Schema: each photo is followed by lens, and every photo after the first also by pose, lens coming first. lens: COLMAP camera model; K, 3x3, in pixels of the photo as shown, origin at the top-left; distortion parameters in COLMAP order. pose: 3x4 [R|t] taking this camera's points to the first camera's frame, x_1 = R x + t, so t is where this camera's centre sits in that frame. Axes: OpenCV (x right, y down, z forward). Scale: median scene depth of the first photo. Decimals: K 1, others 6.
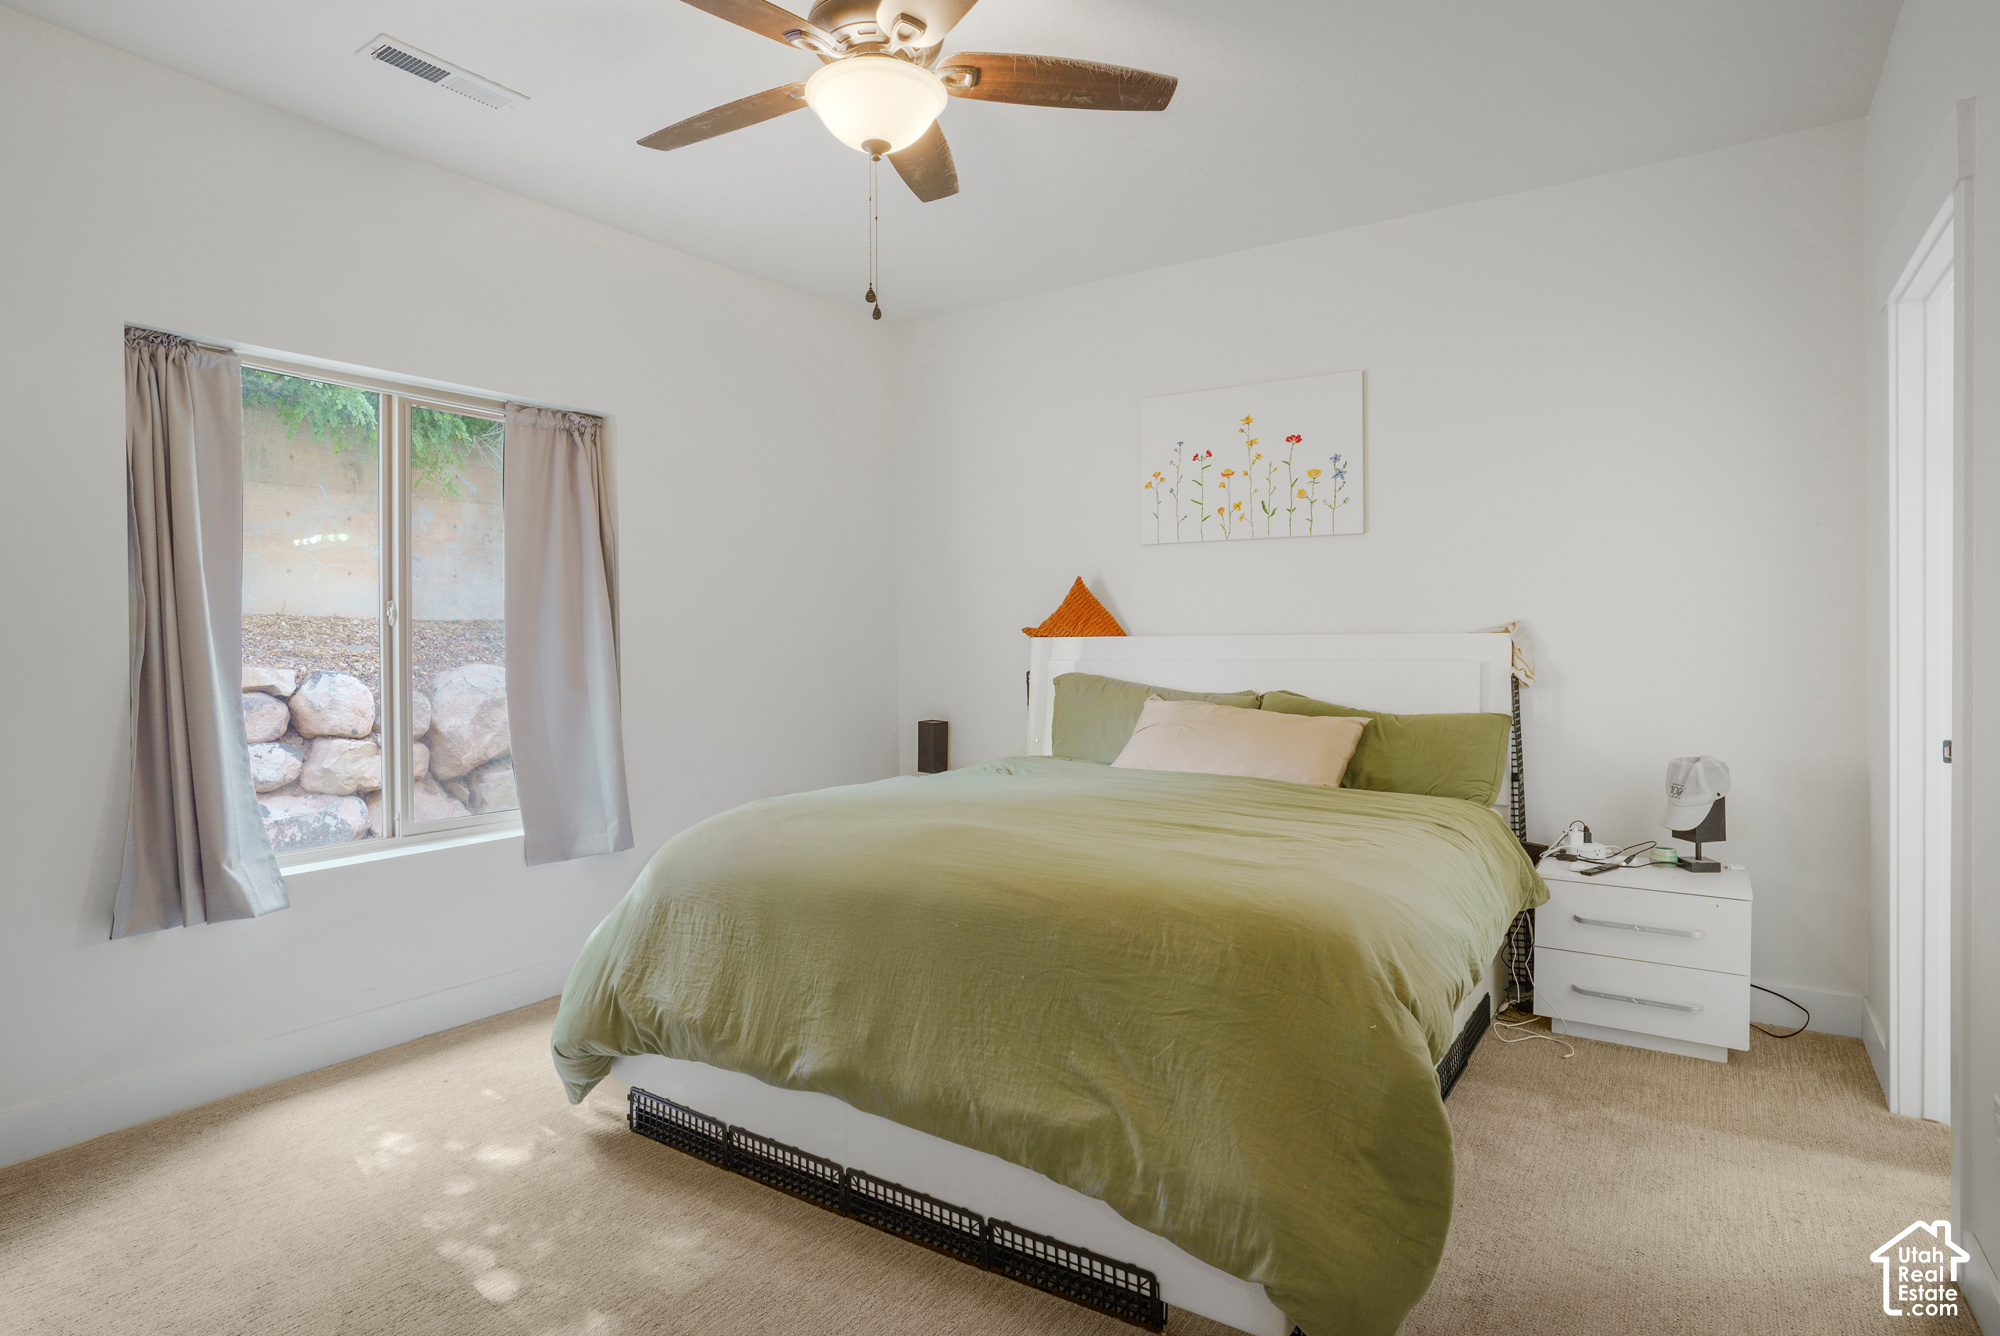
lens RADIAL K [[1073.9, 0, 1001.1], [0, 1073.9, 647.6], [0, 0, 1]] dist [-0.027605, 0.000496]
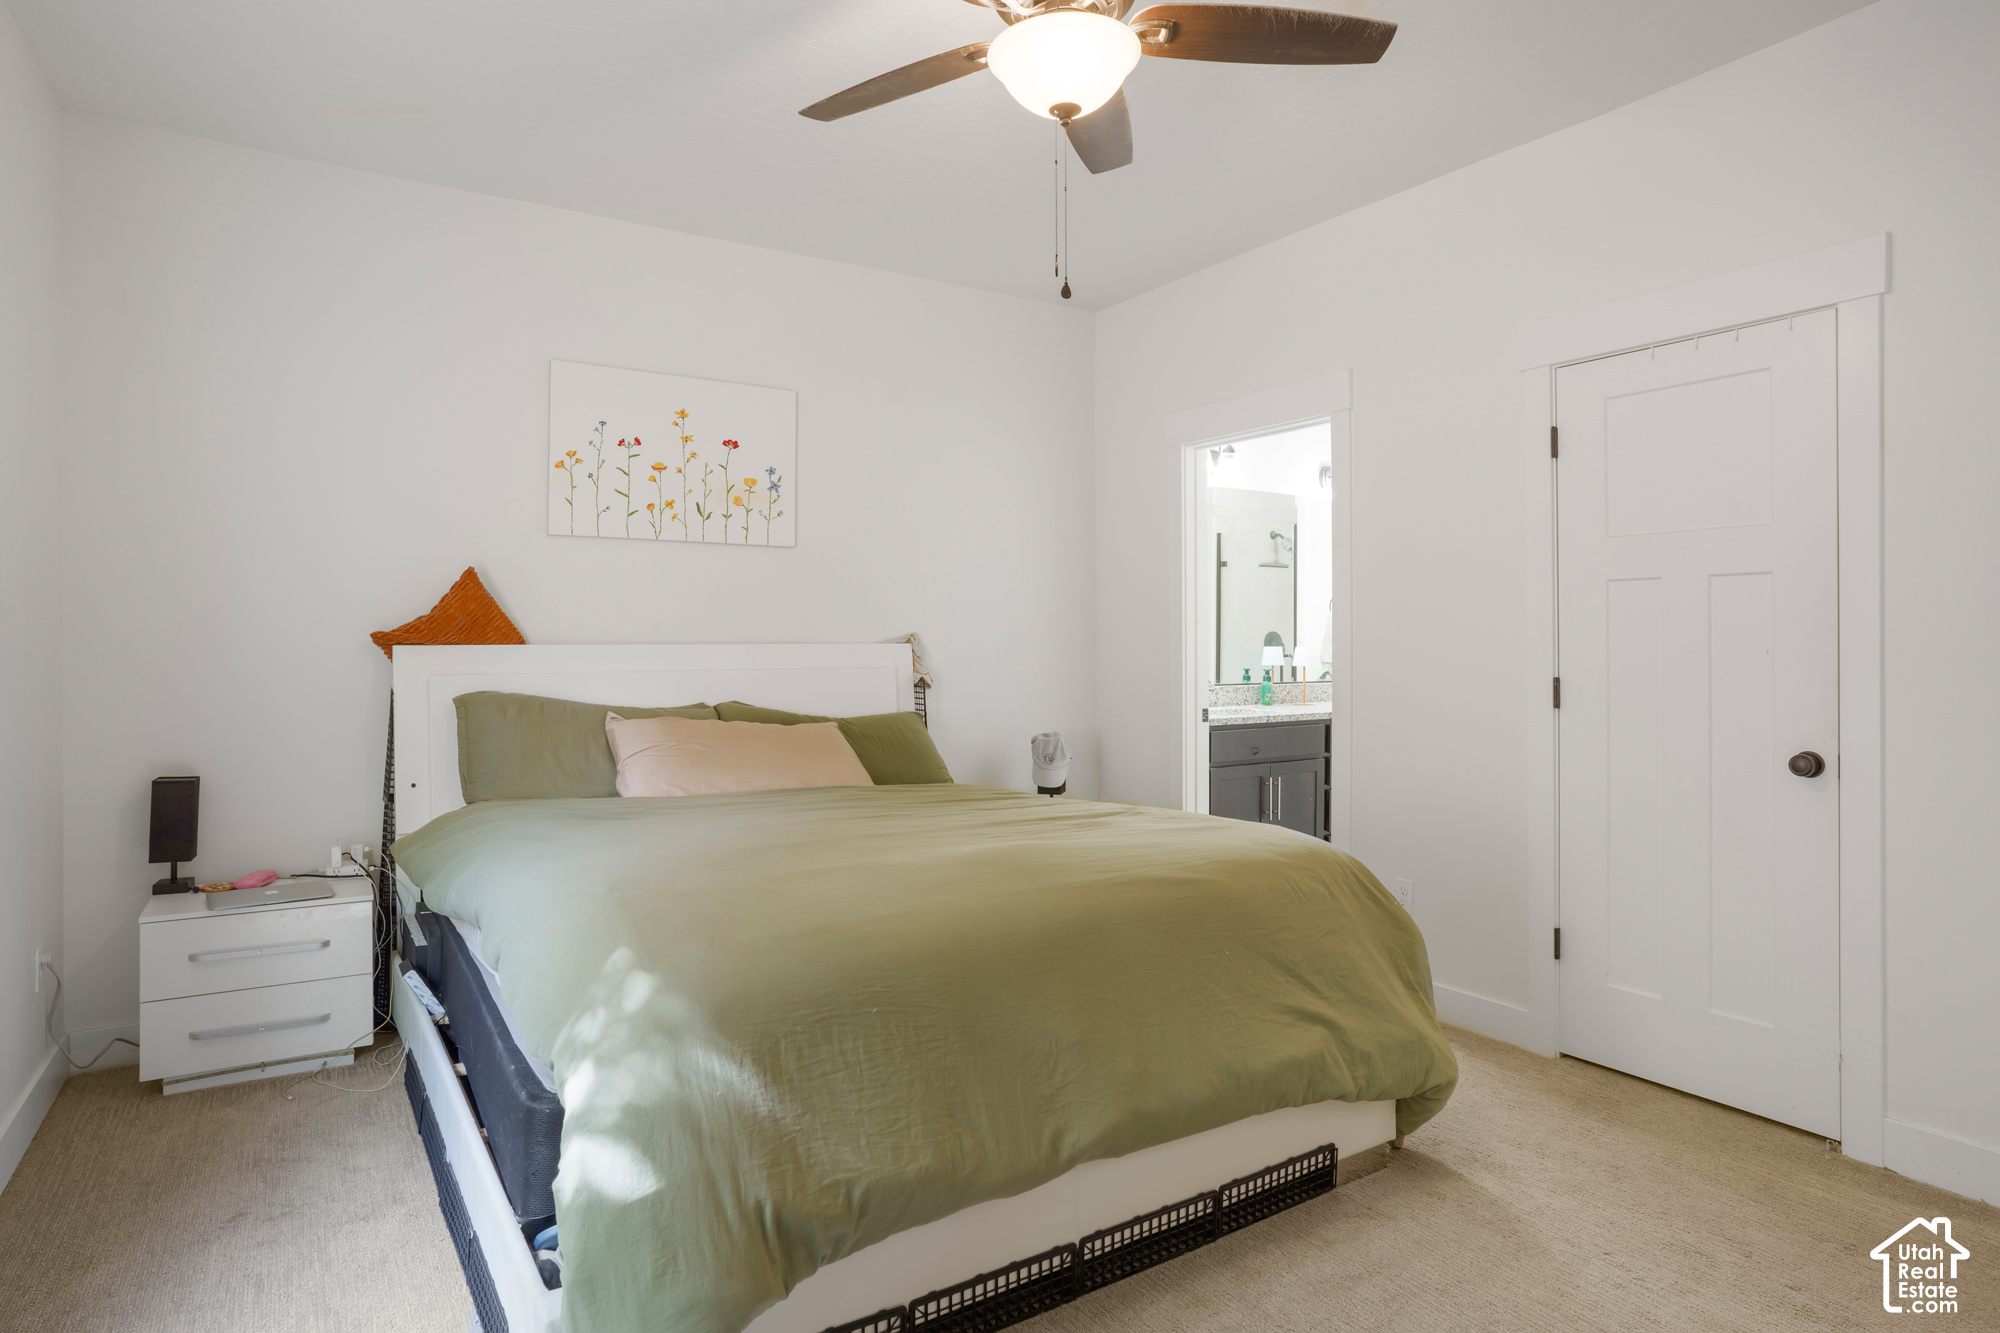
lens RADIAL K [[1118.9, 0, 1000.7], [0, 1118.9, 636.2], [0, 0, 1]] dist [-0.014687, 0.000642]
pose [[0.407962, 0.005148, 0.912984, -0.551534], [0.003414, 0.999969, -0.007164, -0.010619], [-0.912992, 0.006039, 0.407932, 0.353324]]
